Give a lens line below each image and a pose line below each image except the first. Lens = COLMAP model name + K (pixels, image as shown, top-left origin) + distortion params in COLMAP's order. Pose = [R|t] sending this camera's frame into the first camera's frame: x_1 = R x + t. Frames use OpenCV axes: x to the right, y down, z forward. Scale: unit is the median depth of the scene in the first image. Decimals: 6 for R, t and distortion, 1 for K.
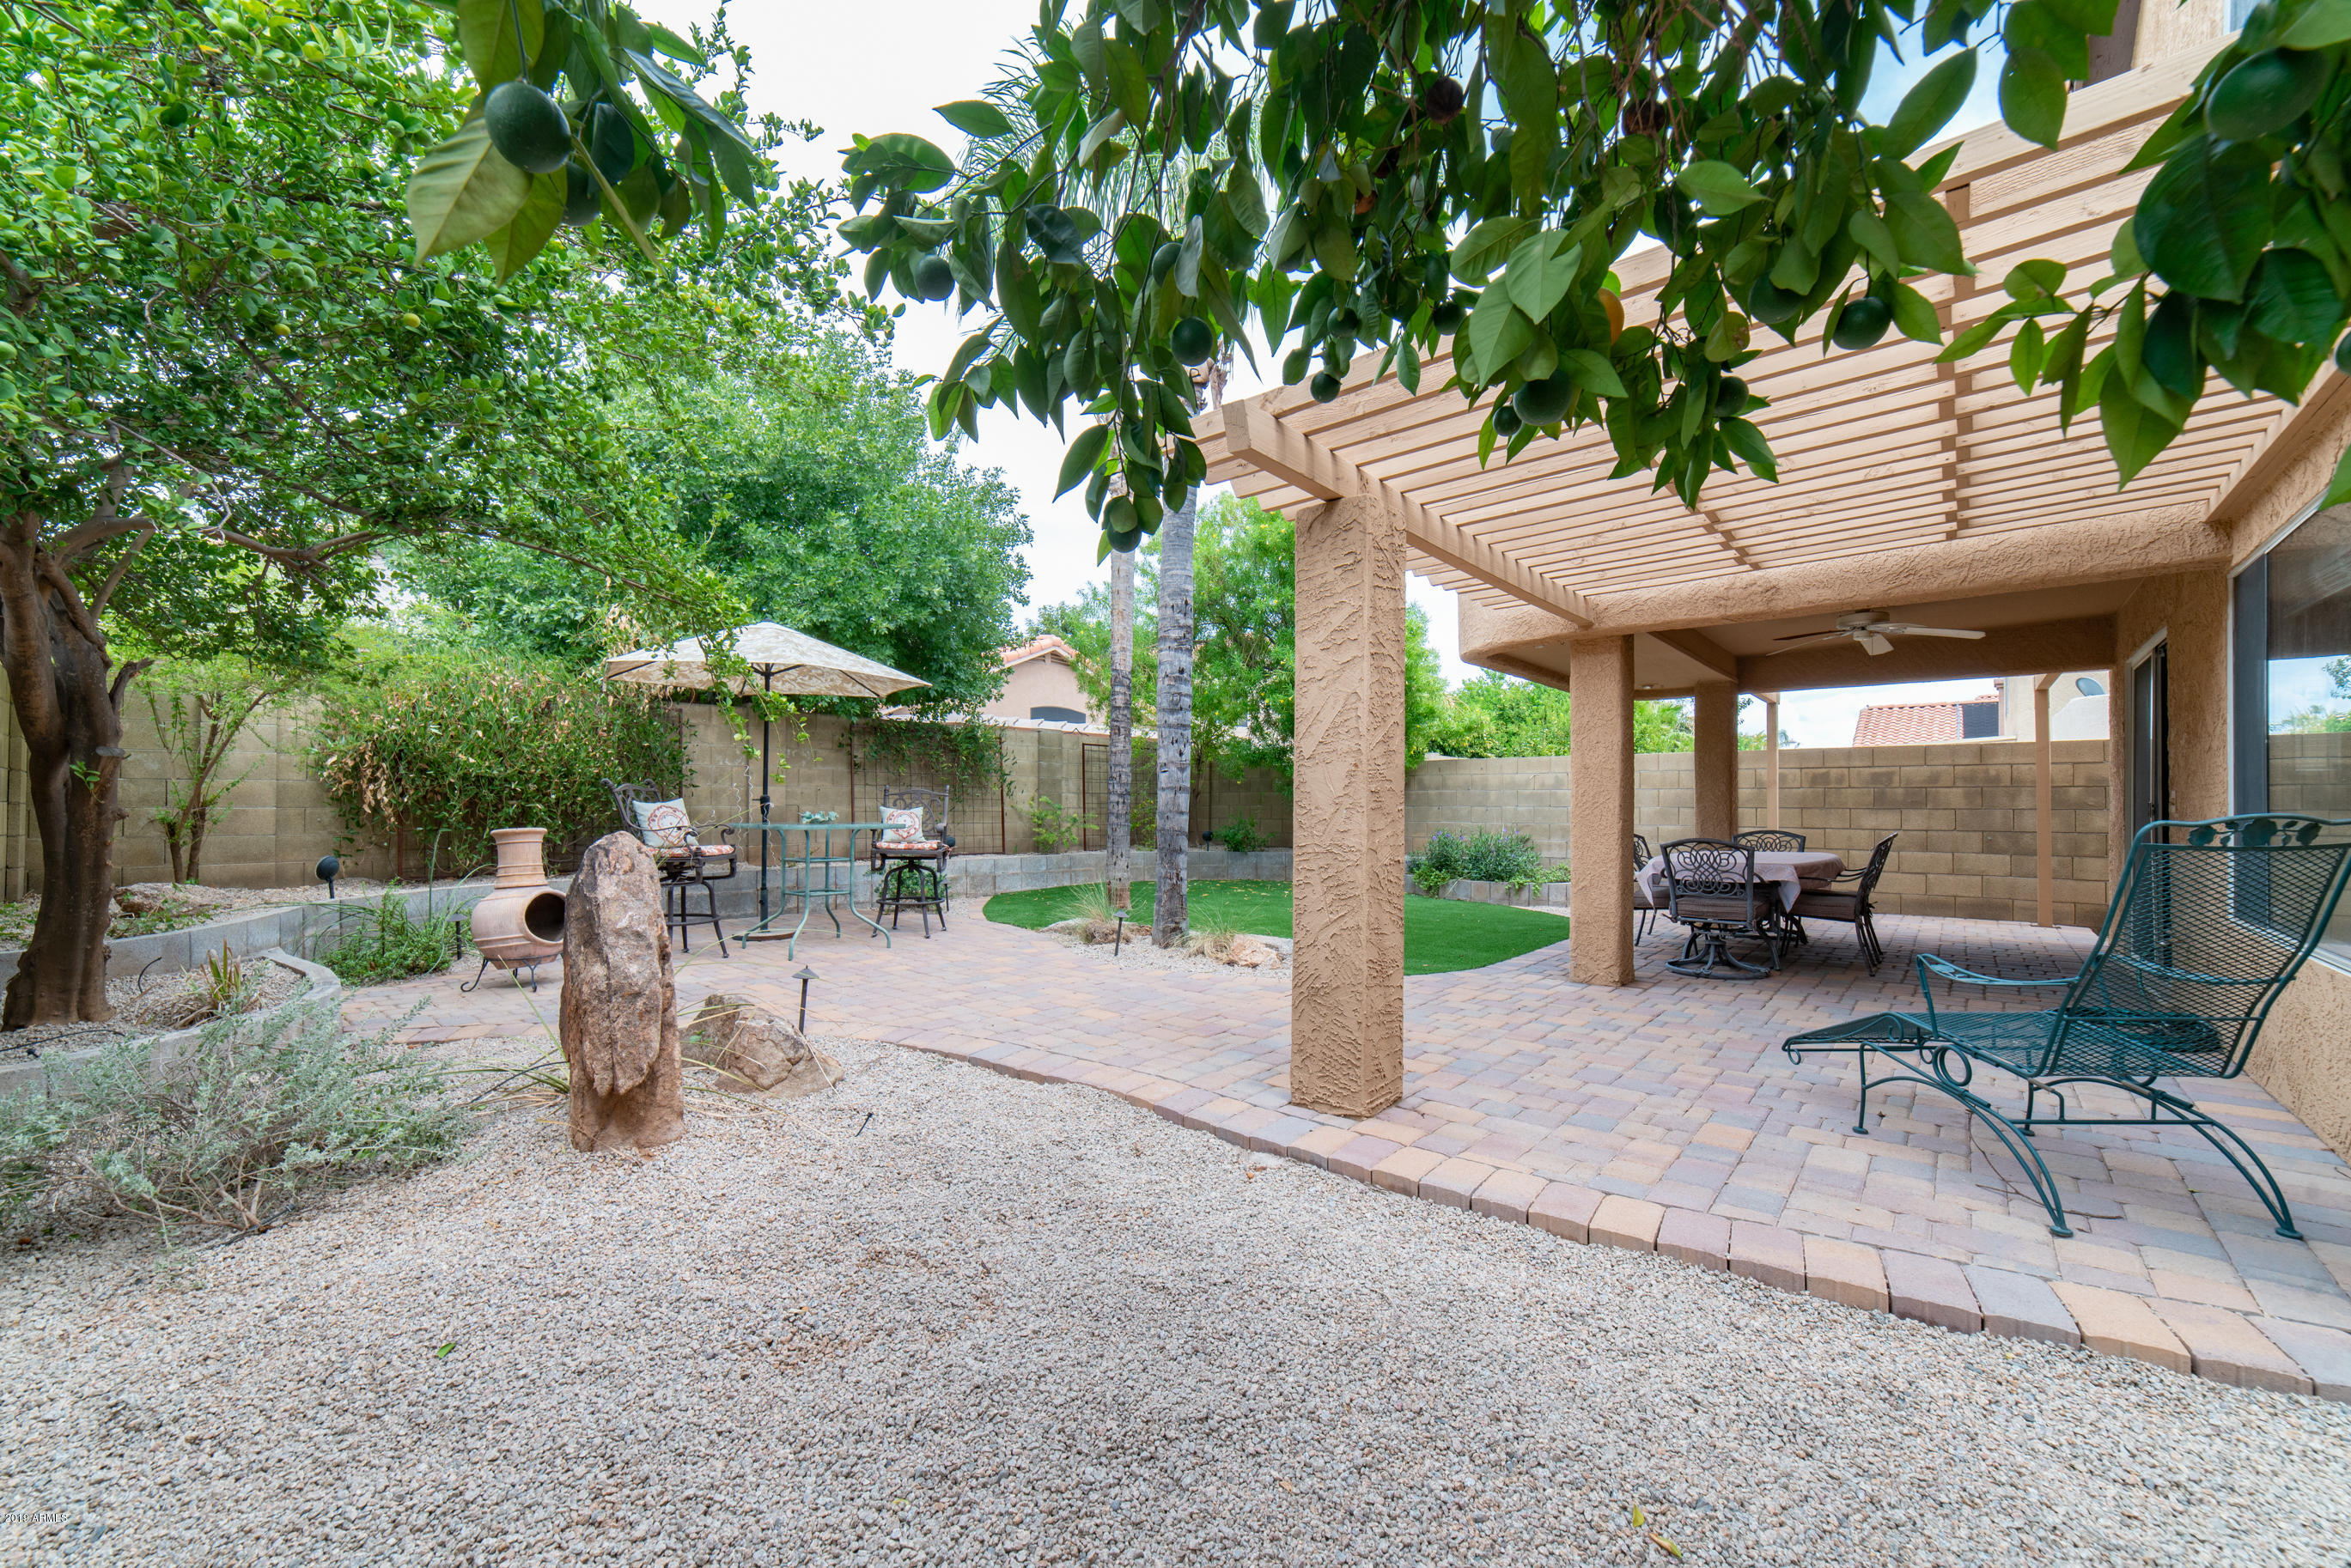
lens RADIAL K [[923.2, 0, 1172.5], [0, 923.2, 799.5], [0, 0, 1]] dist [-0.016772, 0.000119]
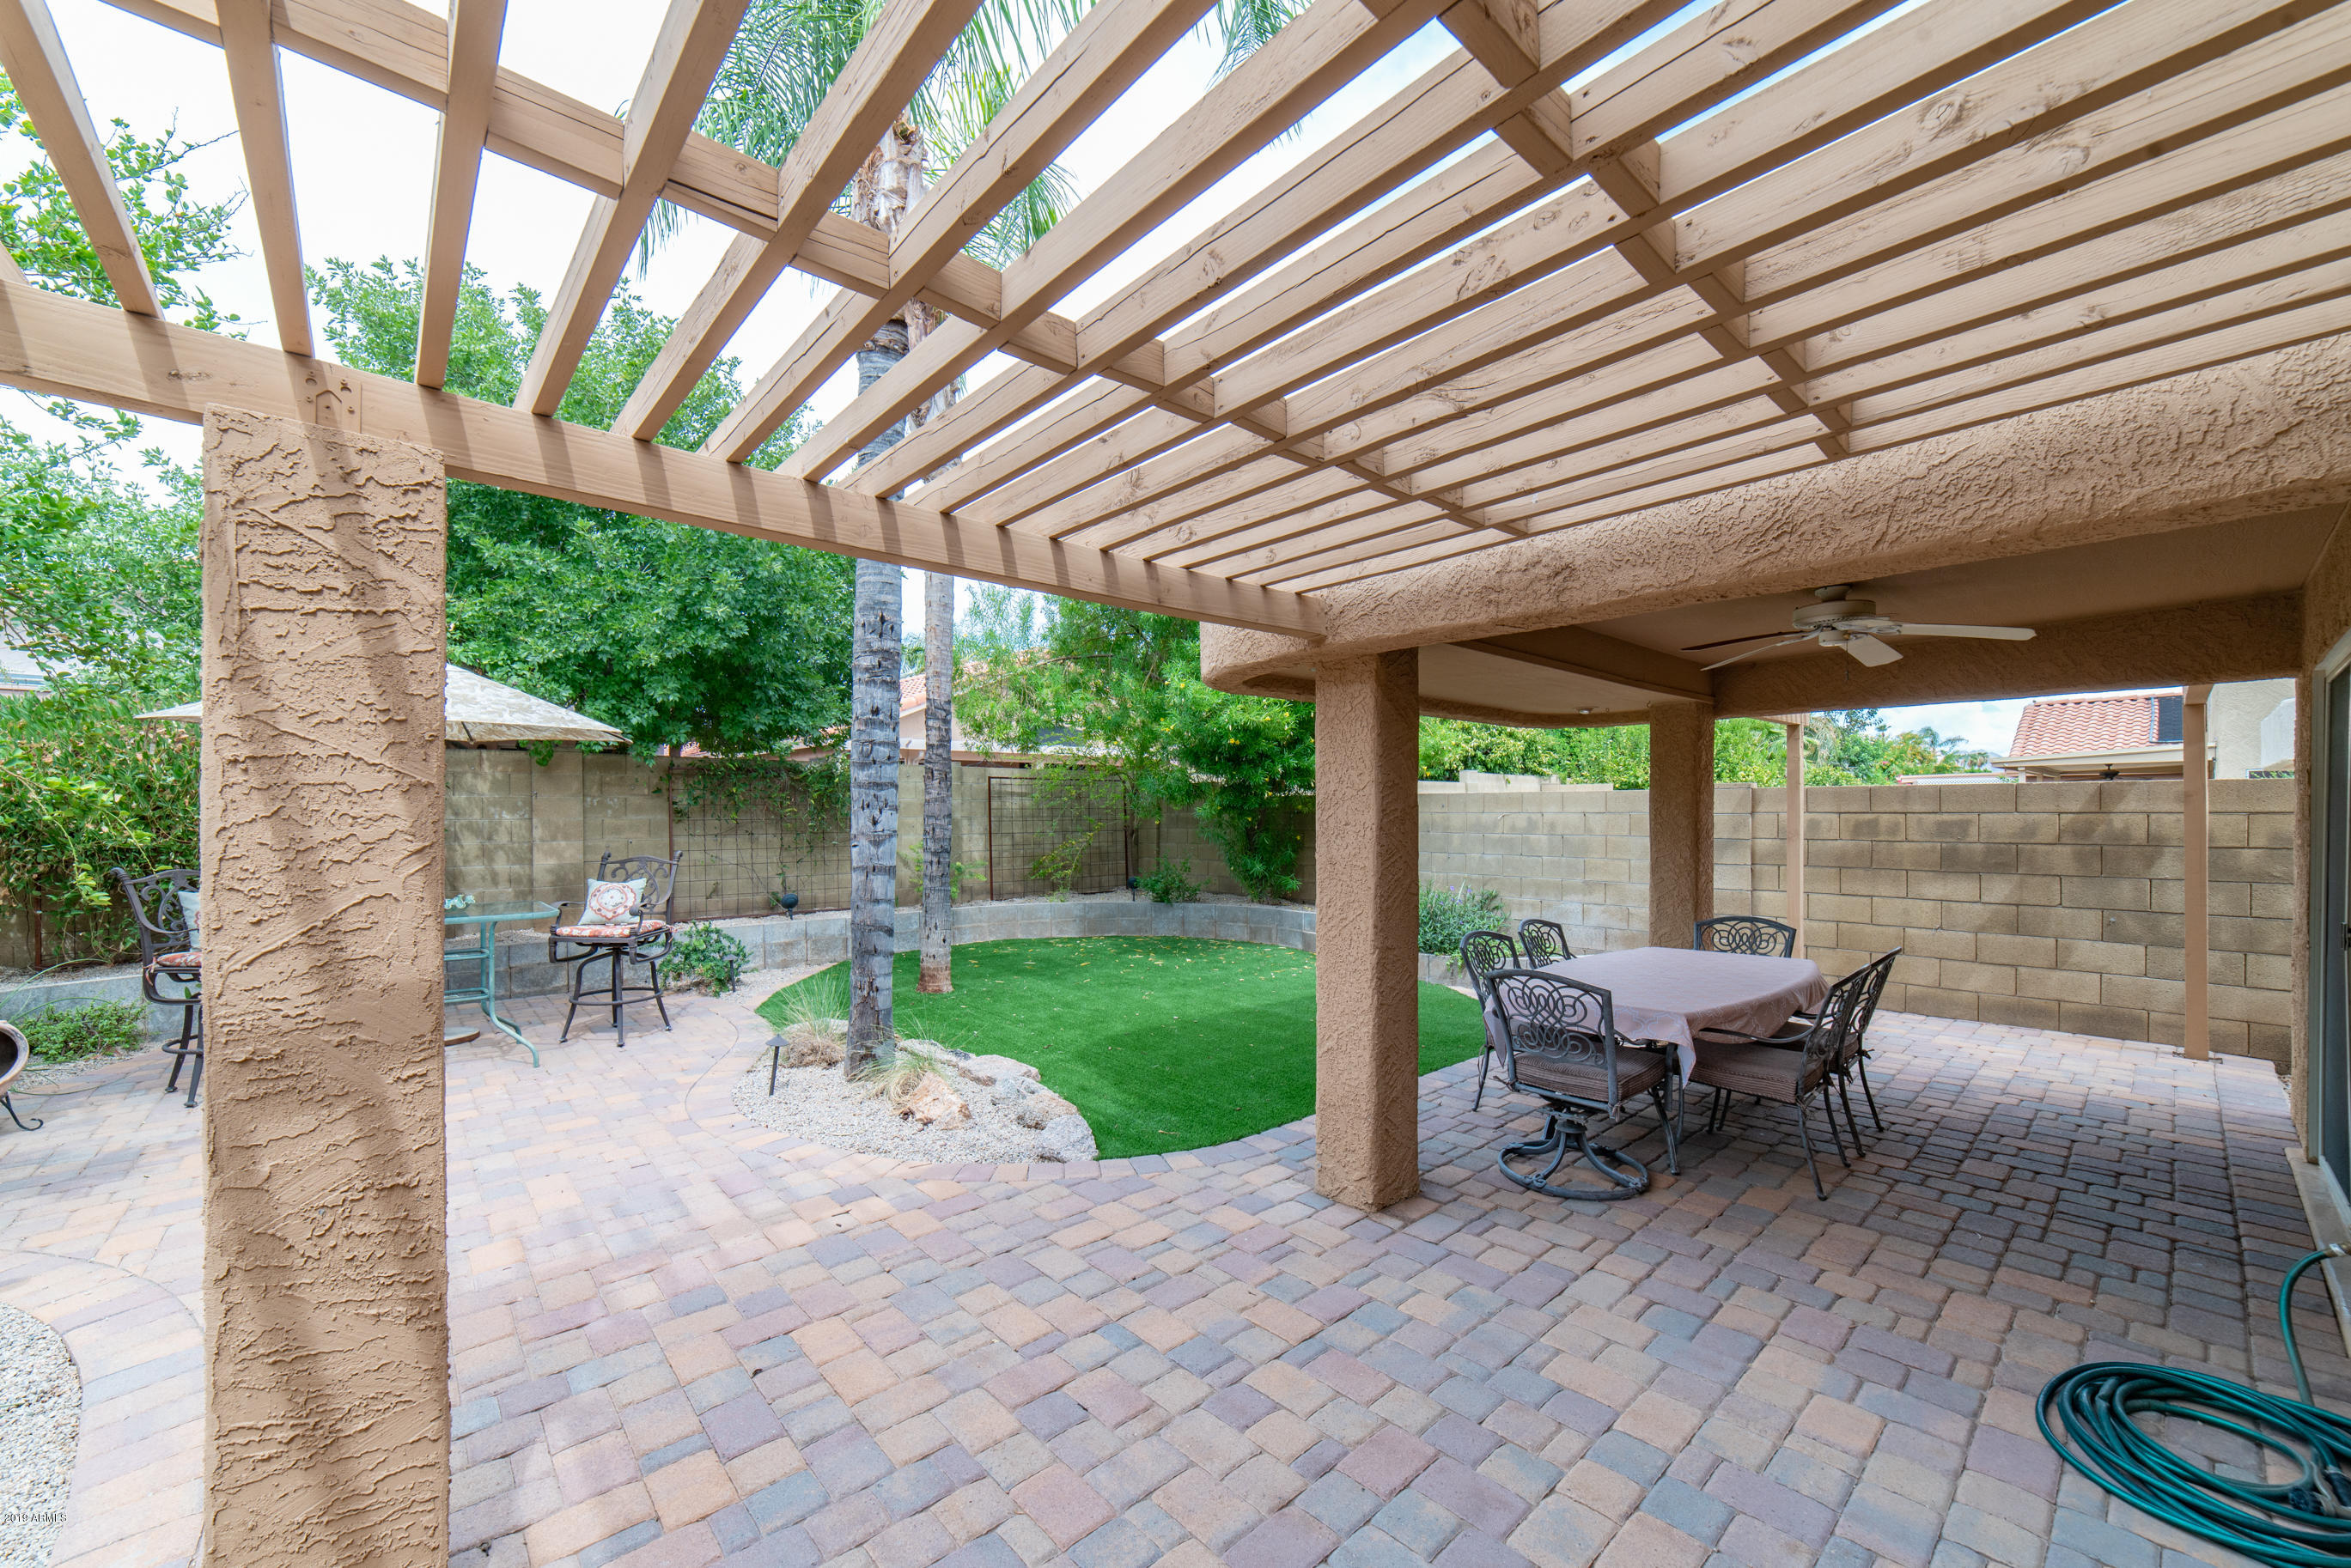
lens RADIAL K [[914.4, 0, 1179.8], [0, 914.4, 813.3], [0, 0, 1]] dist [-0.015467, 0.000246]
pose [[0.992148, -0.005224, -0.124963, 0.337871], [0.006625, 0.999920, 0.010796, -0.060625], [0.124897, -0.011539, 0.992103, 0.284012]]
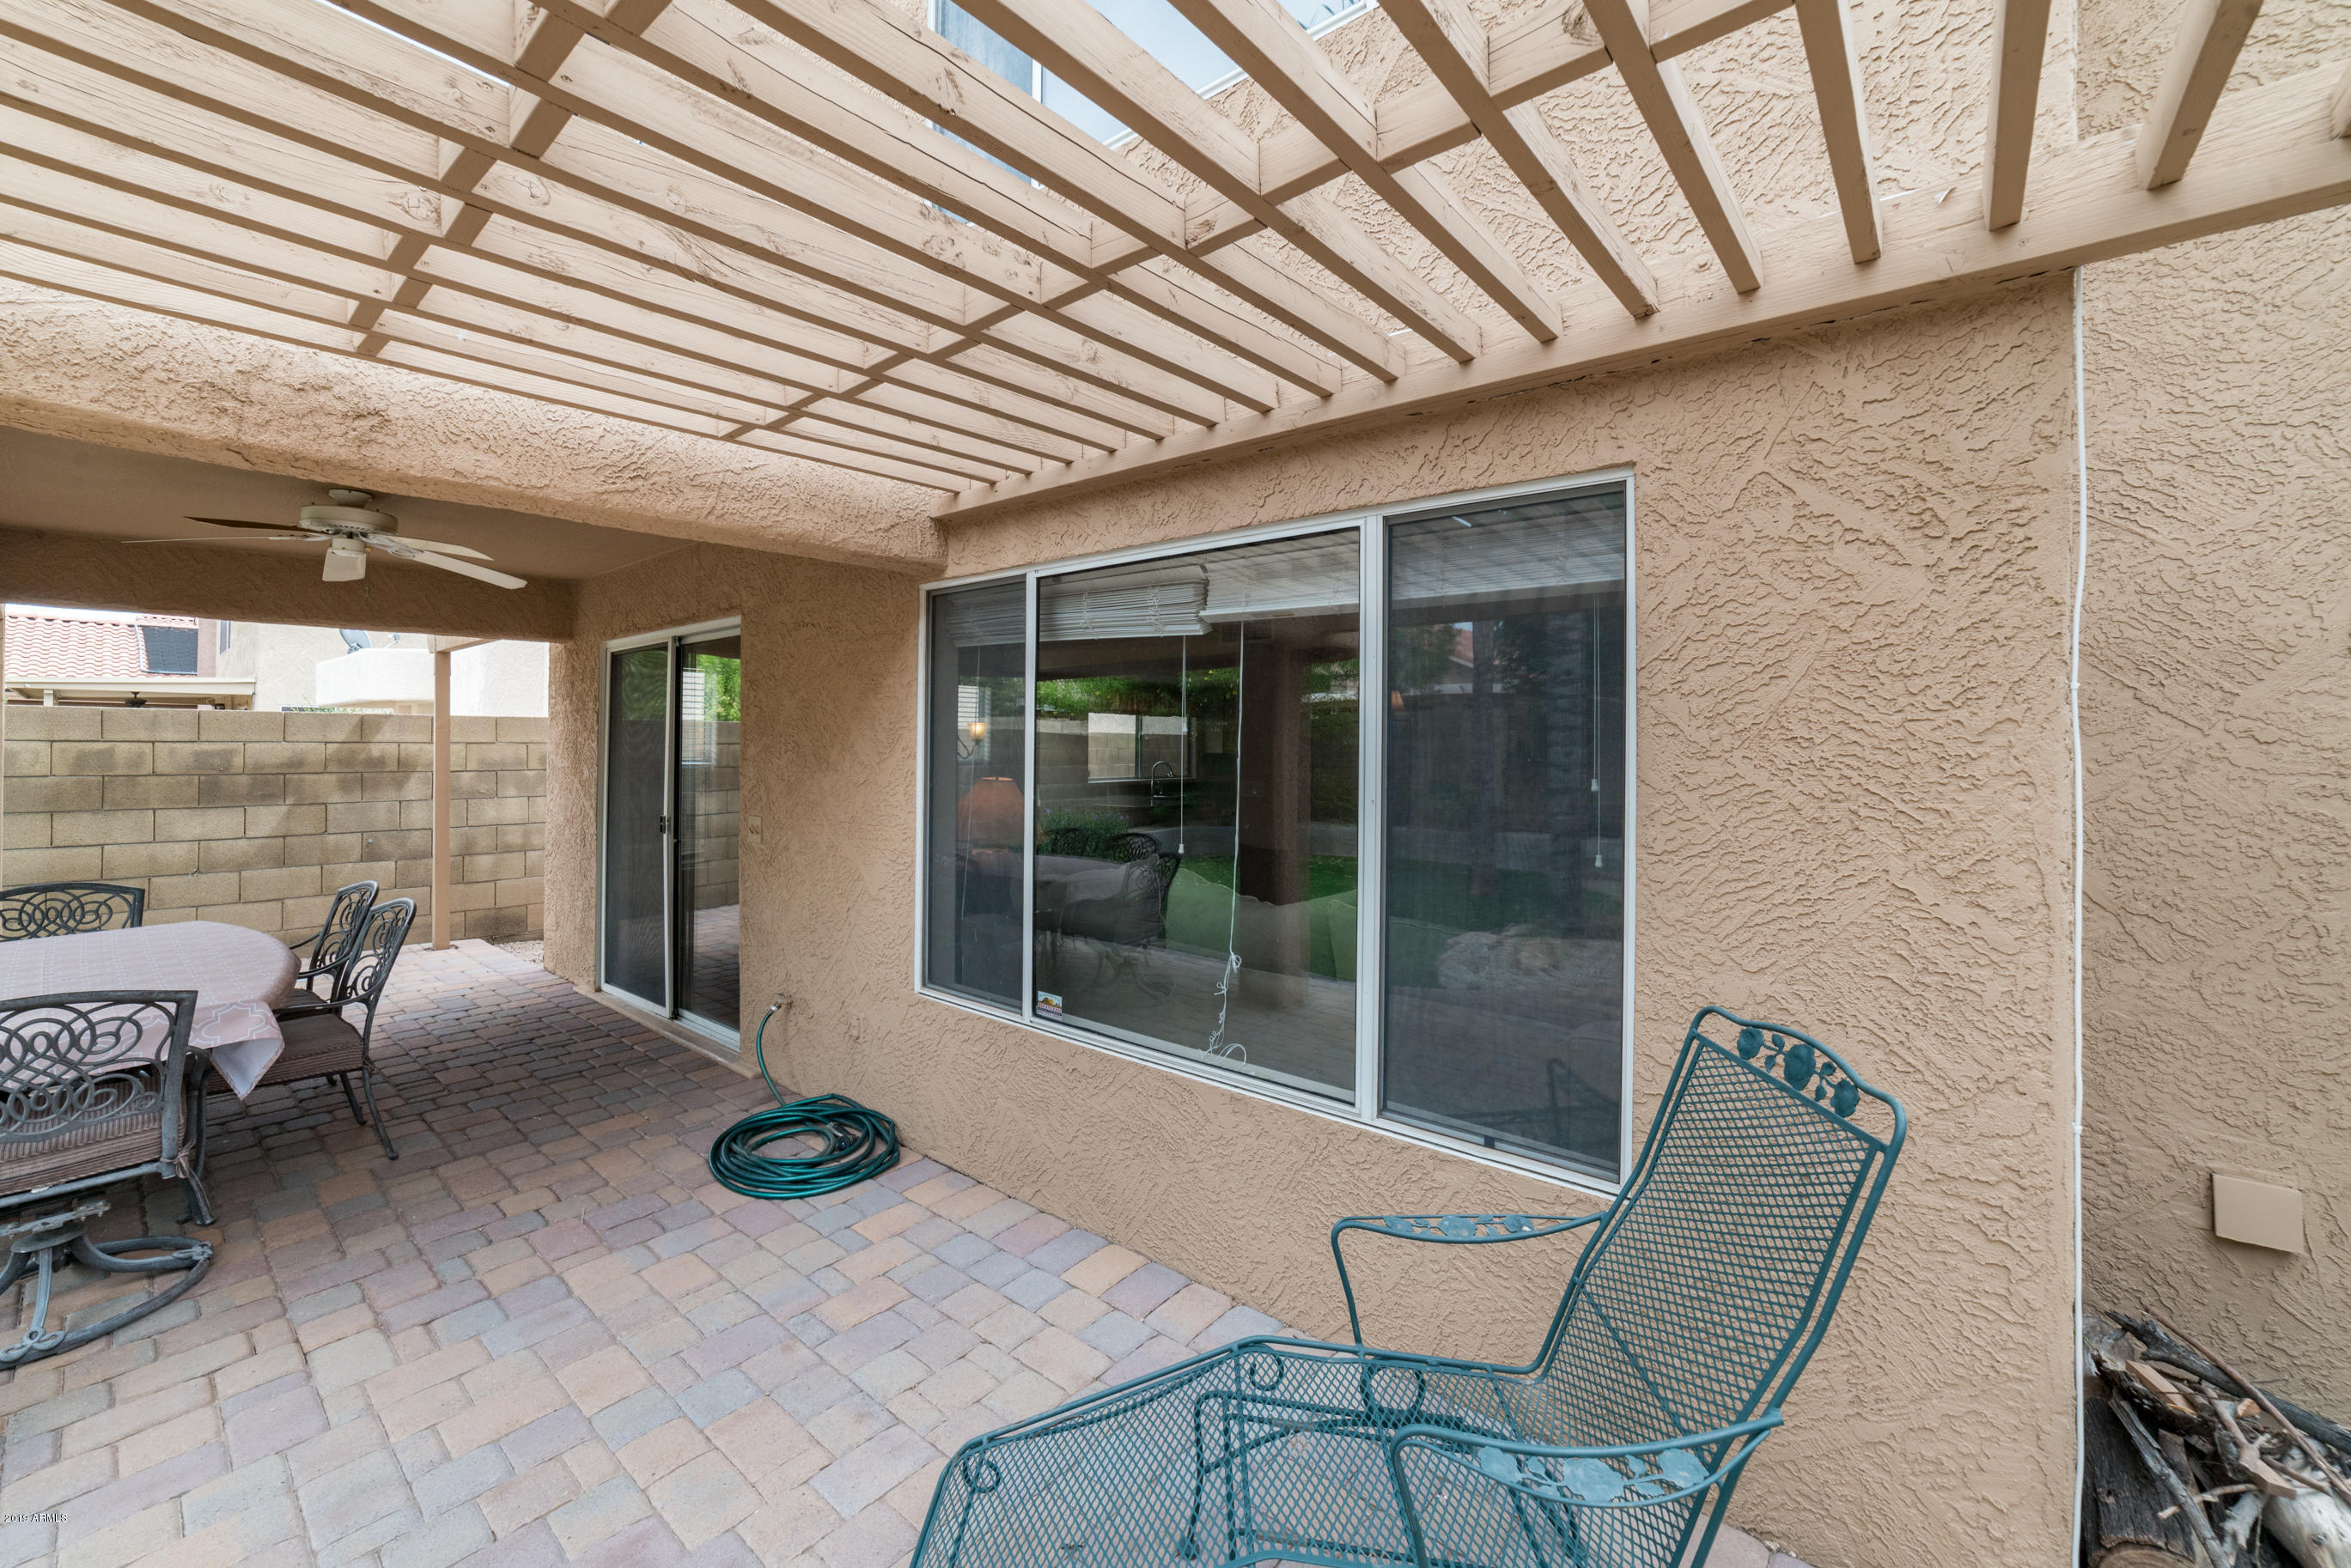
lens RADIAL K [[954.0, 0, 1133.1], [0, 954.0, 733.6], [0, 0, 1]] dist [-0.014166, 0.000267]
pose [[-0.002131, 0.007374, 0.999971, 0.146147], [-0.011544, 0.999906, -0.007398, -0.056971], [-0.999931, -0.011560, -0.002046, 0.447162]]
